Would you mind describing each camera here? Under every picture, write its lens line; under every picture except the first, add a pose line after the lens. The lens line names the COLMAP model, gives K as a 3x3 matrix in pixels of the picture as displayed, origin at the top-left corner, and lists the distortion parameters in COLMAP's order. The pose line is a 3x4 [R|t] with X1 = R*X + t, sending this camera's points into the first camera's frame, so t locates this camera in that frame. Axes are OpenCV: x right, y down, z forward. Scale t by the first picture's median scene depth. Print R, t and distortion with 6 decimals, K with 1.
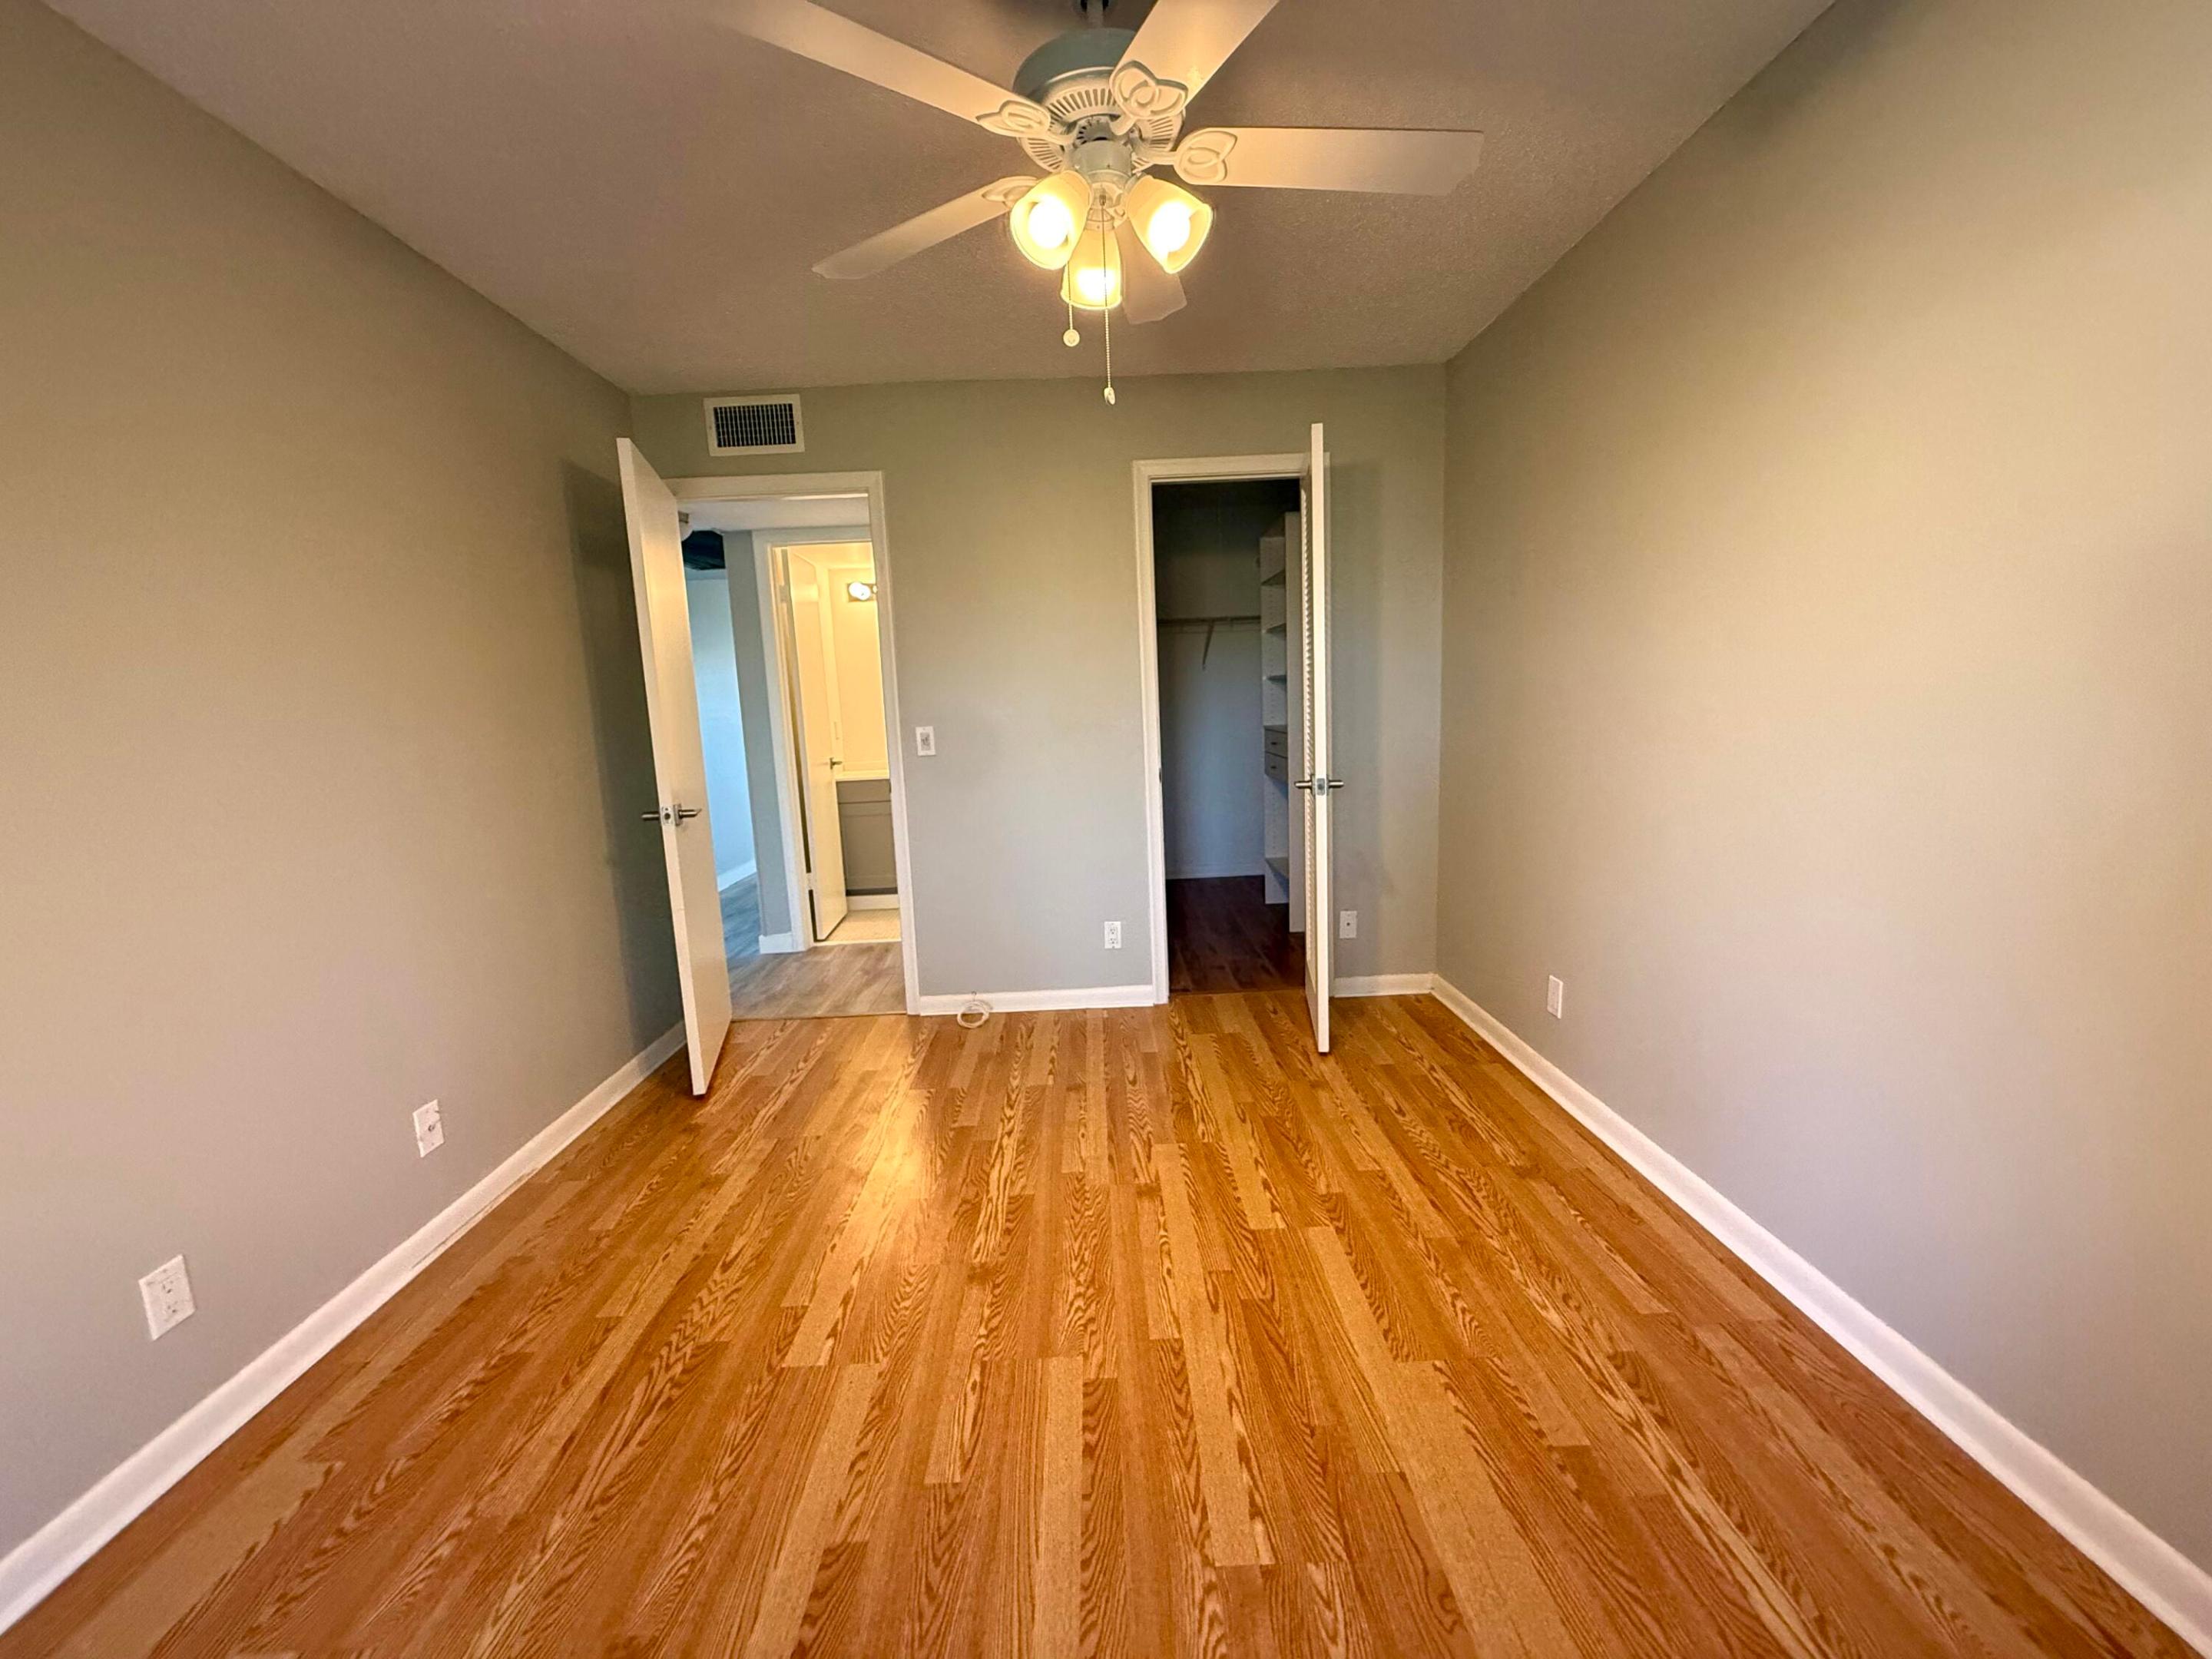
lens RADIAL K [[888.0, 0, 1105.7], [0, 888.0, 828.5], [0, 0, 1]] dist [0.001390, -0.000401]
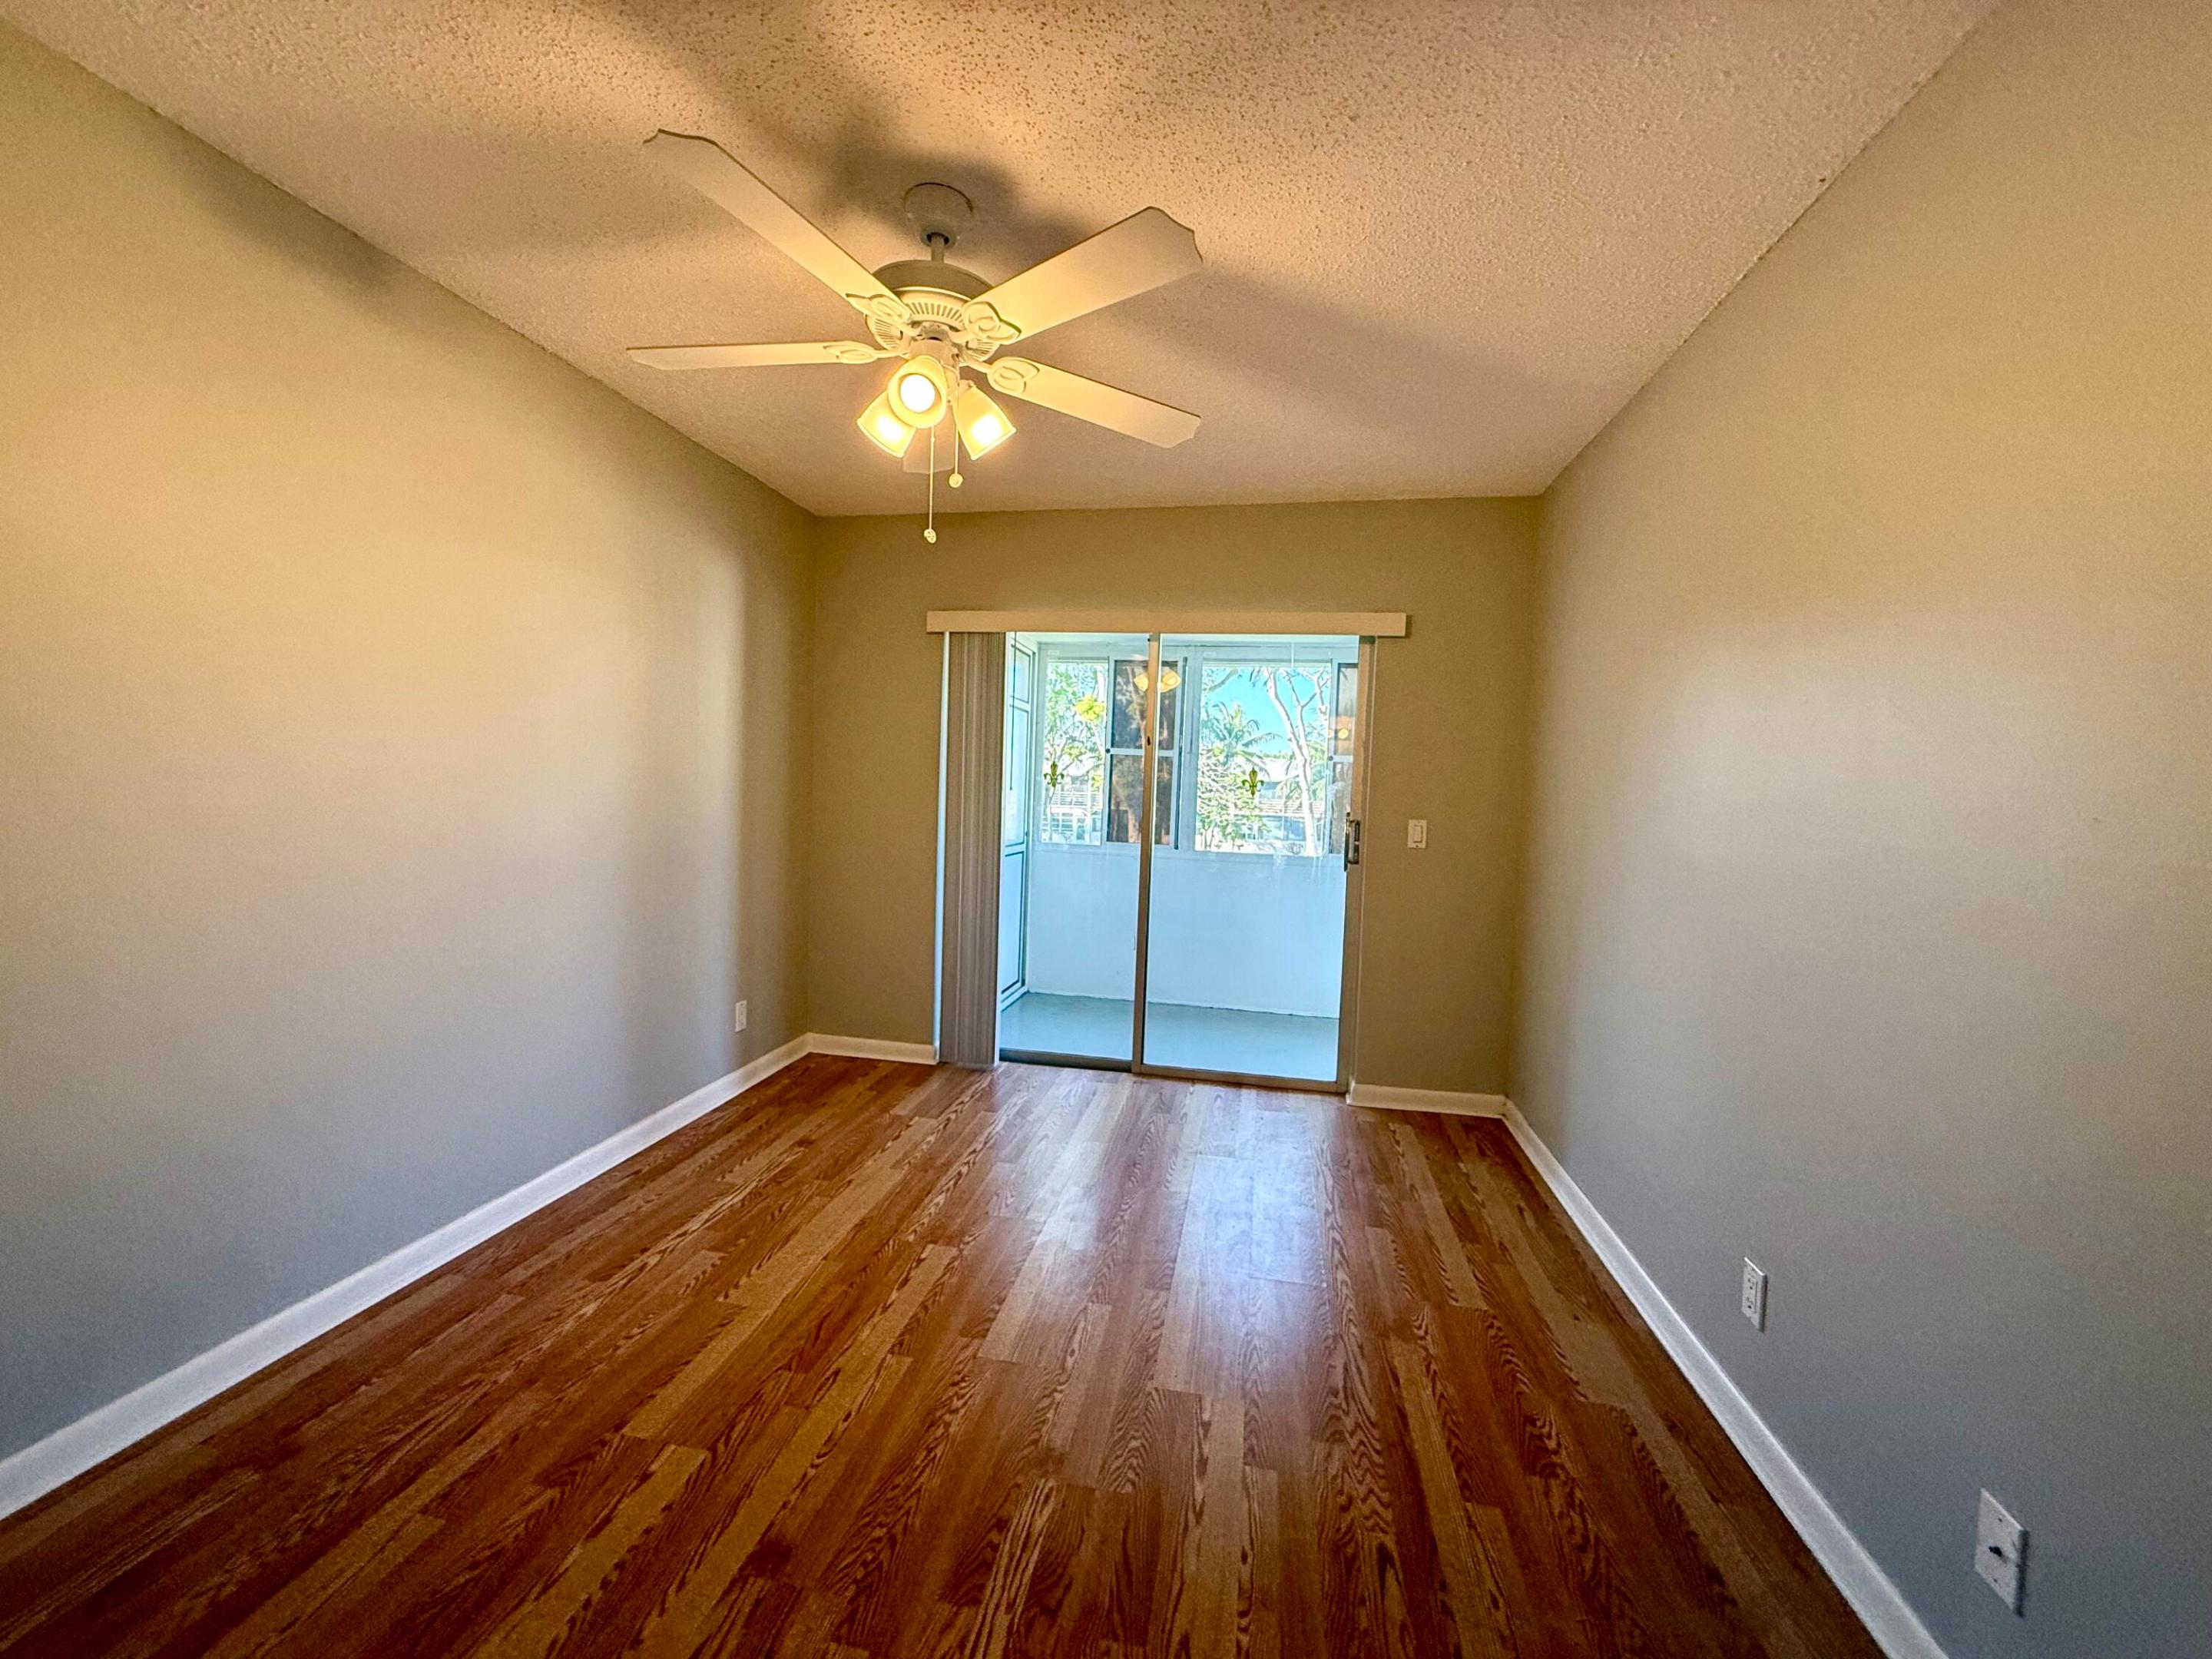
lens RADIAL K [[888.0, 0, 1100.7], [0, 888.0, 813.7], [0, 0, 1]] dist [0.001390, -0.000401]
pose [[-0.979331, 0.002873, 0.202244, -0.375686], [0.037293, 0.985321, 0.166590, -0.251189], [-0.198796, 0.170689, -0.965062, 1.770443]]
